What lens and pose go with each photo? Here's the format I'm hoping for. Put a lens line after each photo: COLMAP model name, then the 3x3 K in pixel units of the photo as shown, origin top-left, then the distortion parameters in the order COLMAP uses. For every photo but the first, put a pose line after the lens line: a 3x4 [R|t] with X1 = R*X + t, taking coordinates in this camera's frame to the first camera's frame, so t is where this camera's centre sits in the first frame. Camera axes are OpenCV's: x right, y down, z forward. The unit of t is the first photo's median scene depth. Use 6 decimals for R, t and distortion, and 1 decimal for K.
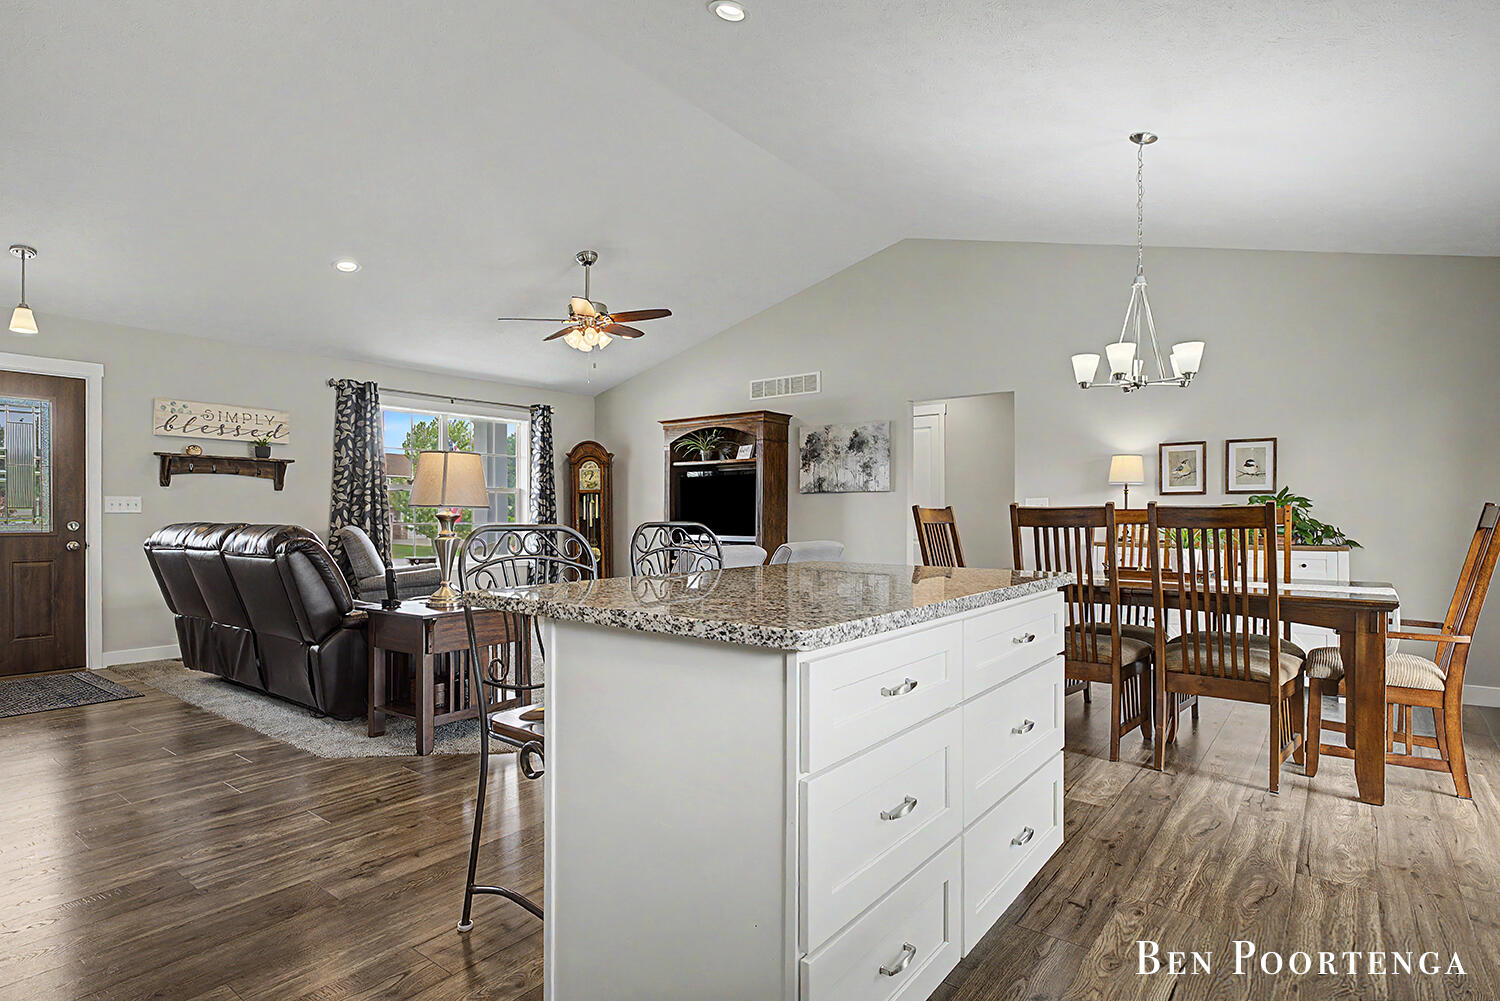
lens RADIAL K [[777.0, 0, 755.2], [0, 777.0, 508.8], [0, 0, 1]] dist [0.002982, 0.000423]
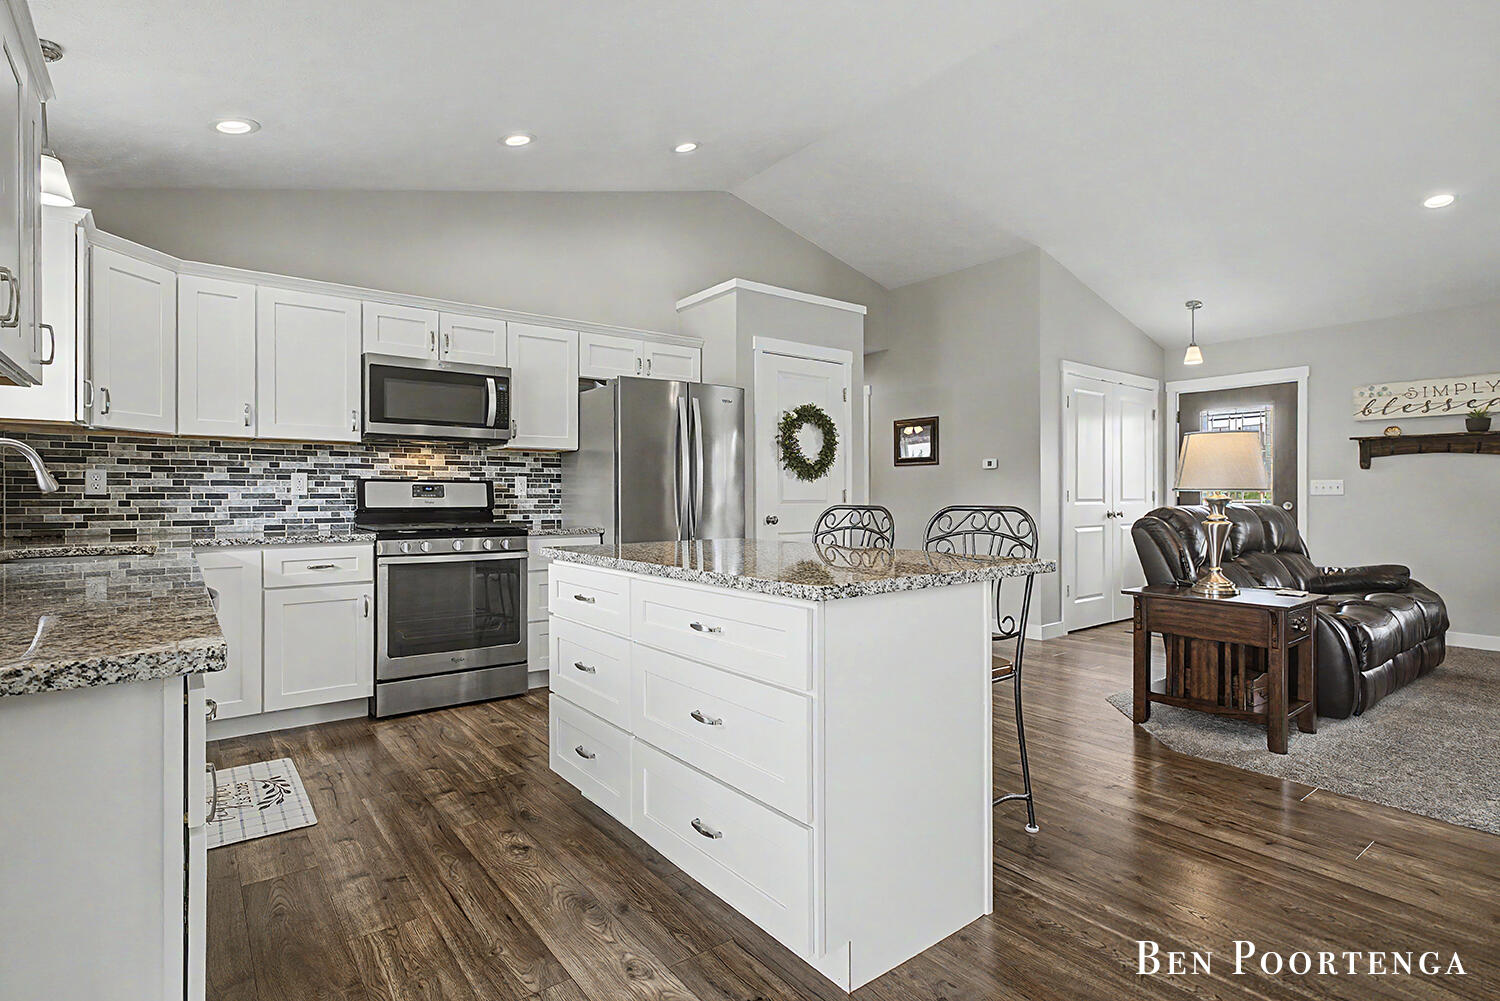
lens RADIAL K [[752.4, 0, 750.5], [0, 752.4, 494.2], [0, 0, 1]] dist [0.013593, 0.003093]
pose [[-0.271378, 0.001272, -0.962472, 0.368456], [0.007338, 0.999973, -0.000748, -0.000380], [0.962445, -0.007266, -0.271380, 0.401377]]
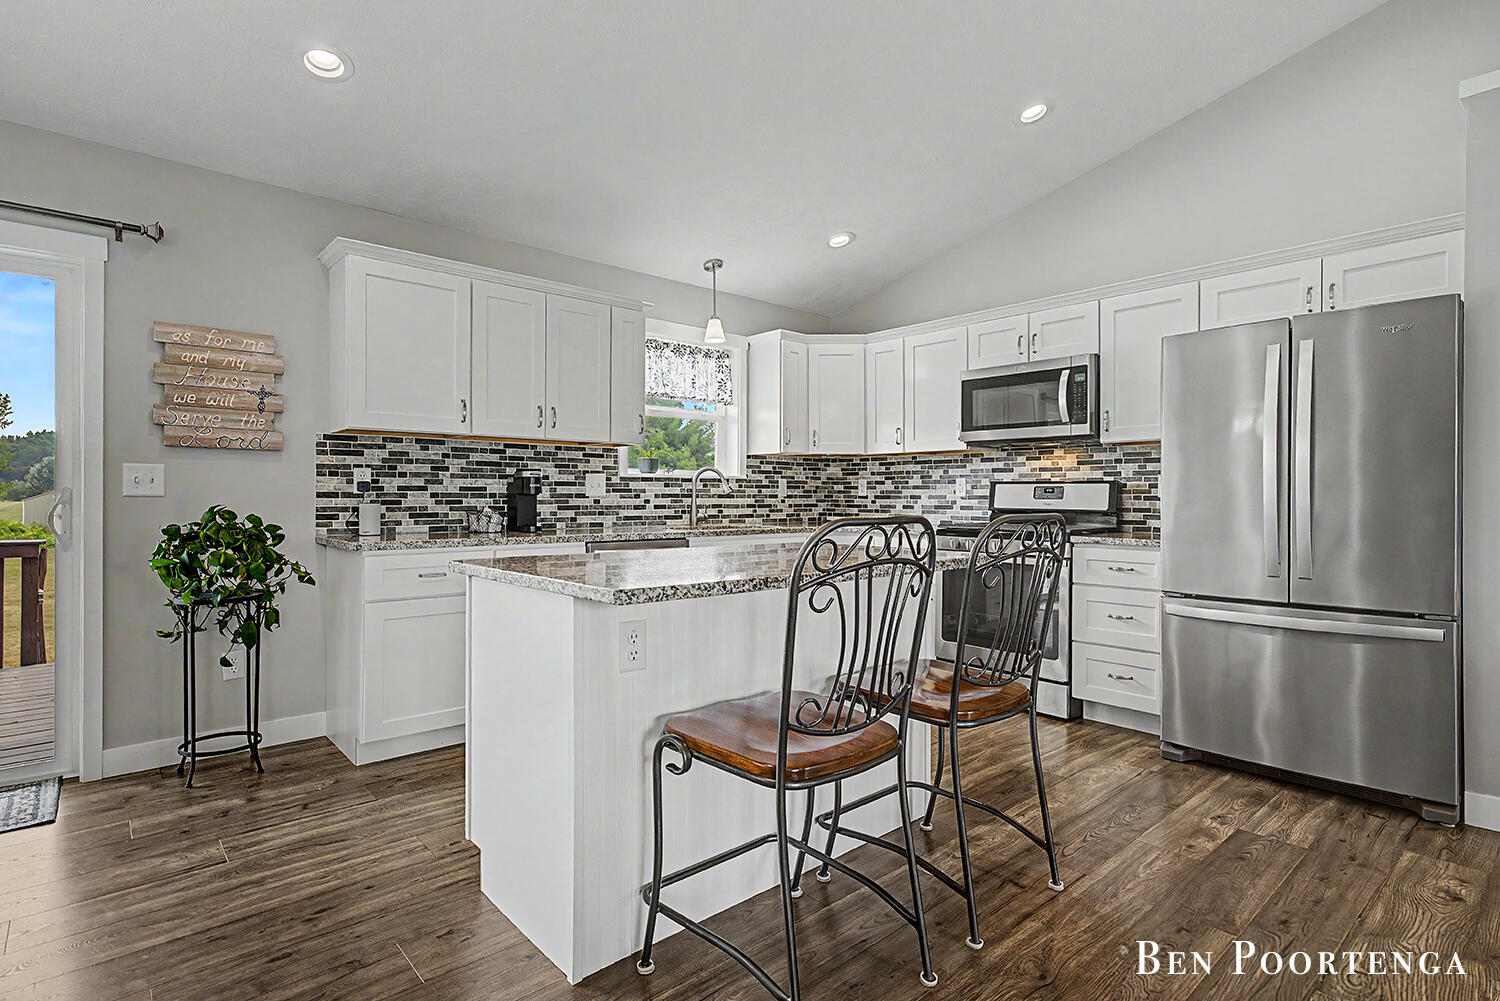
lens RADIAL K [[752.4, 0, 738.6], [0, 752.4, 496.0], [0, 0, 1]] dist [0.013593, 0.003093]
pose [[-0.978689, 0.001622, 0.205341, -0.027264], [0.000772, 0.999991, -0.004220, -0.000264], [-0.205346, -0.003972, -0.978681, 0.627259]]
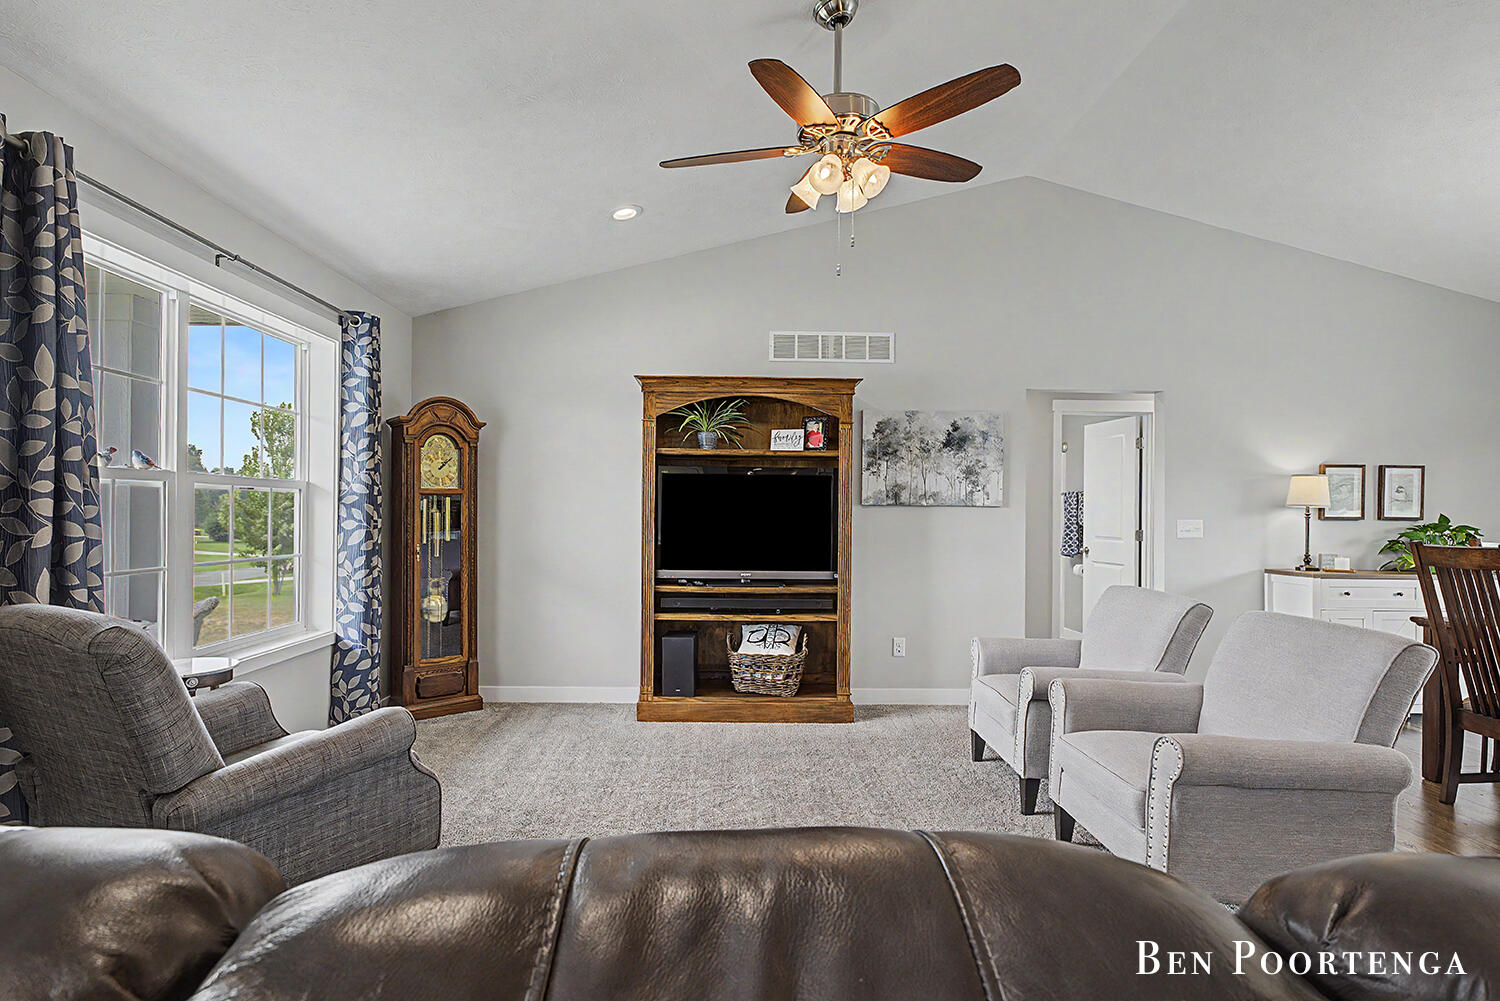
lens RADIAL K [[752.4, 0, 751.3], [0, 752.4, 498.6], [0, 0, 1]] dist [0.013593, 0.003093]
pose [[0.777291, 0.020464, 0.628808, -0.465894], [-0.013711, 0.999784, -0.015588, -0.015430], [-0.628992, 0.003495, 0.777404, 0.580270]]
